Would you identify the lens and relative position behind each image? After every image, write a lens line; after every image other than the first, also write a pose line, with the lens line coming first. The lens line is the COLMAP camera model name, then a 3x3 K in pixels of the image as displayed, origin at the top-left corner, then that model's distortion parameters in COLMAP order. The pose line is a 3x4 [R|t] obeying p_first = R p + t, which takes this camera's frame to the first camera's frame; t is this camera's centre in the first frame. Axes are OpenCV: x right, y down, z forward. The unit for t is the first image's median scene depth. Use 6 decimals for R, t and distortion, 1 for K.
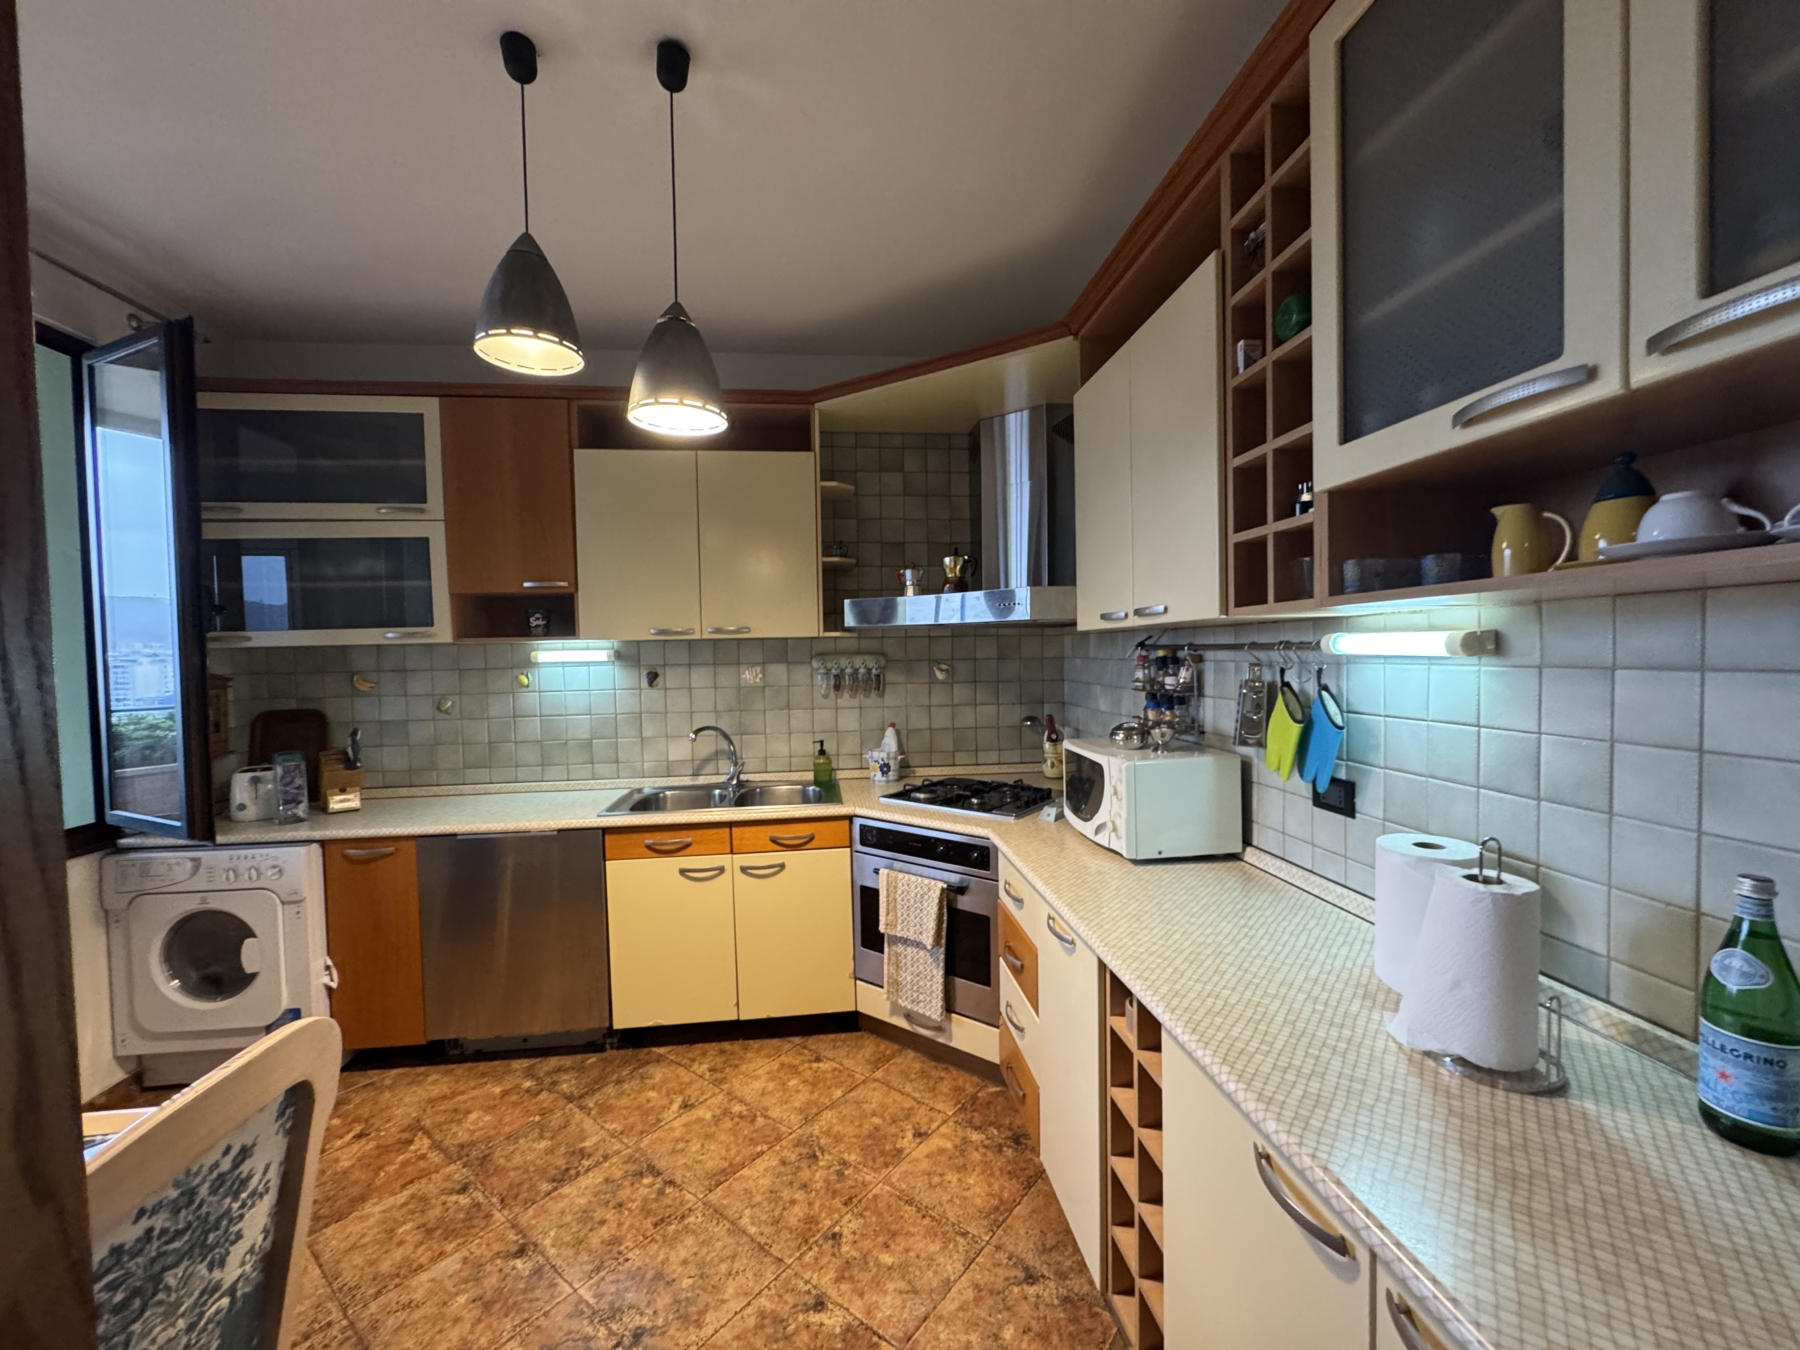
lens RADIAL K [[715.5, 0, 900.3], [0, 715.5, 679.0], [0, 0, 1]] dist [-0.002292, -0.000348]
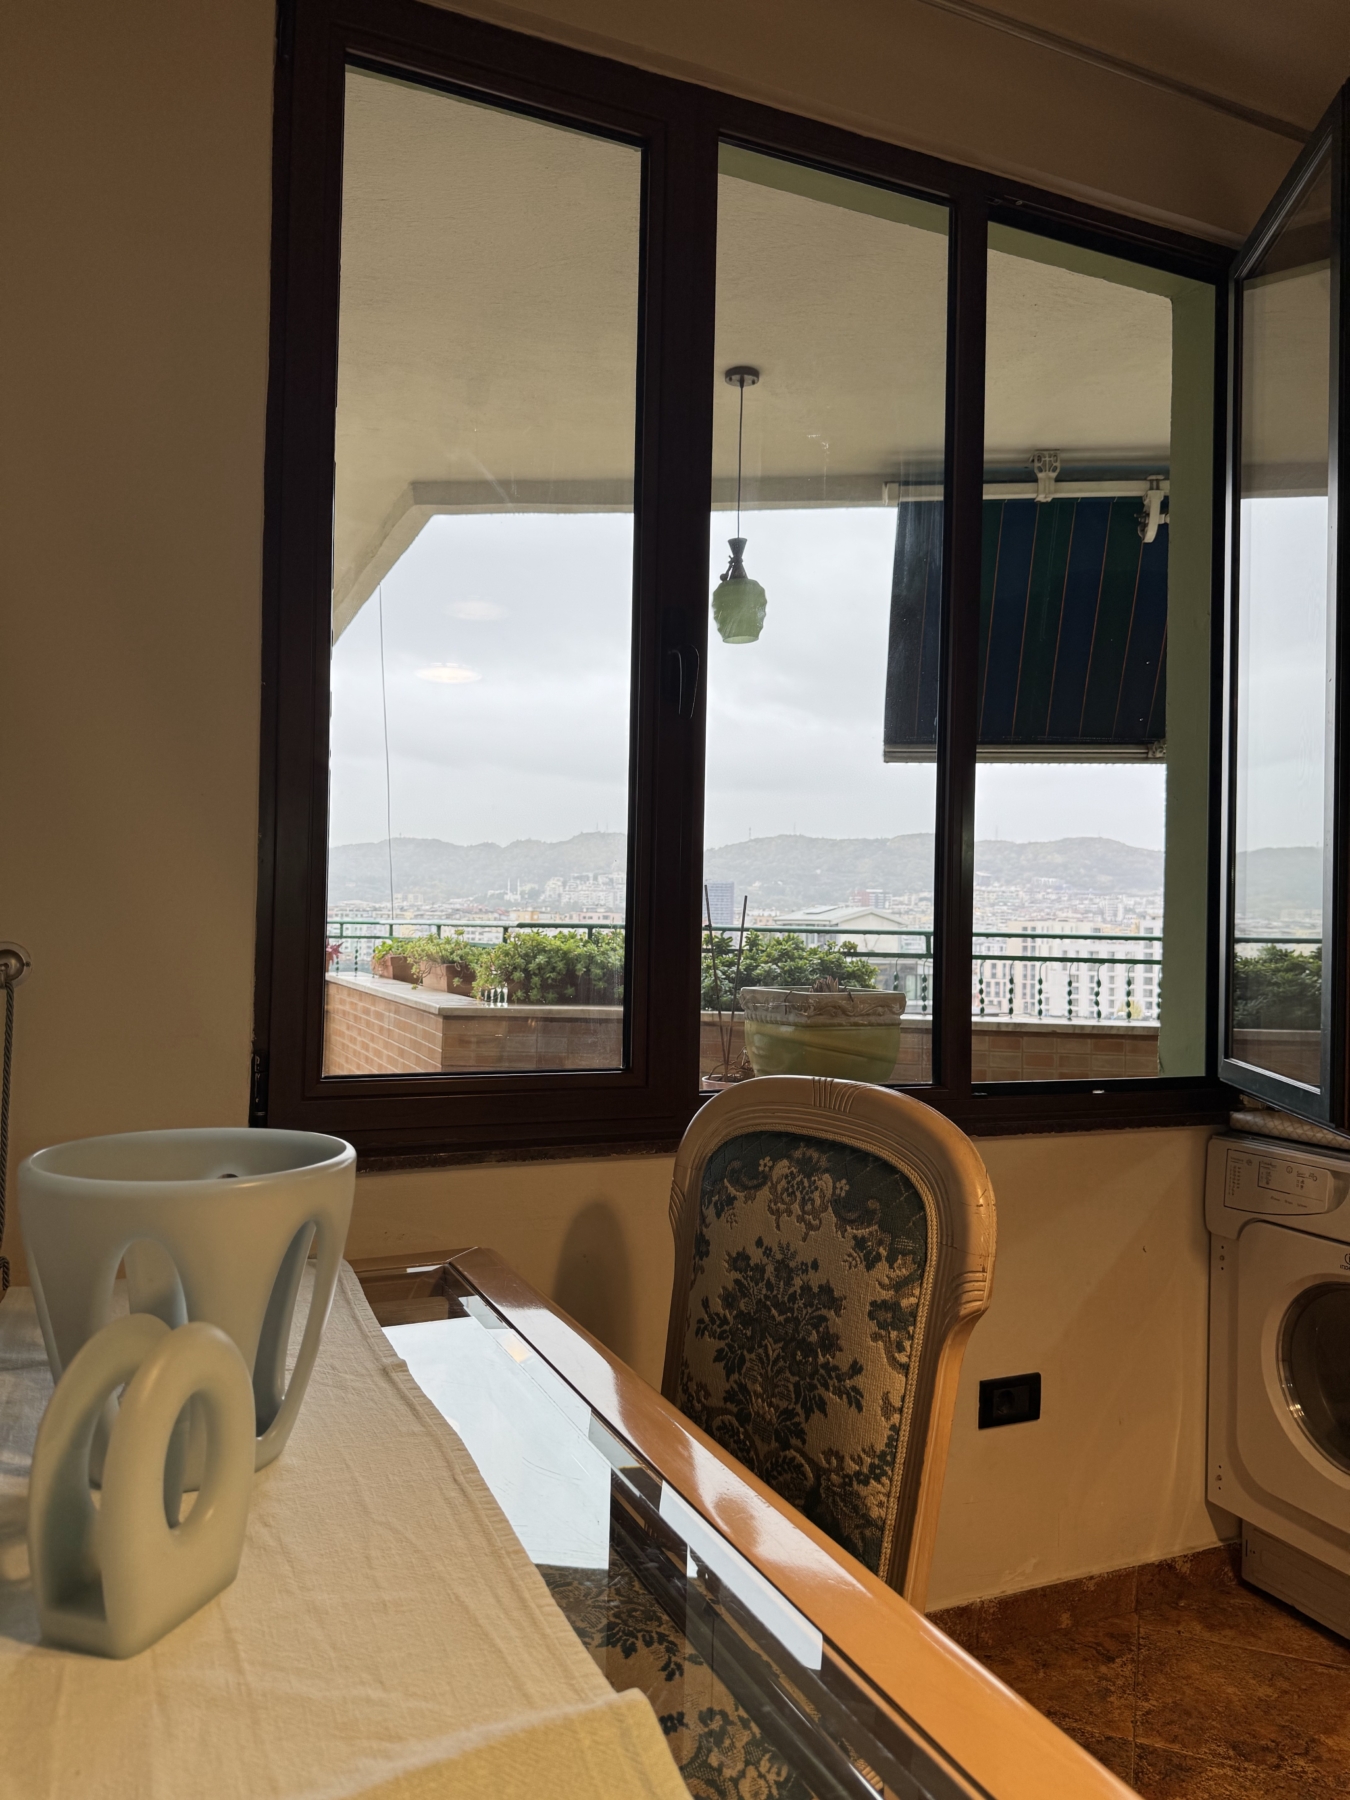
lens RADIAL K [[1279.2, 0, 674.8], [0, 1279.2, 904.1], [0, 0, 1]] dist [-0.007004, -0.003651]
pose [[0.296516, 0.006688, -0.955004, -0.276301], [-0.053918, 0.998498, -0.009748, 0.097003], [0.953505, 0.054382, 0.296431, 0.282477]]
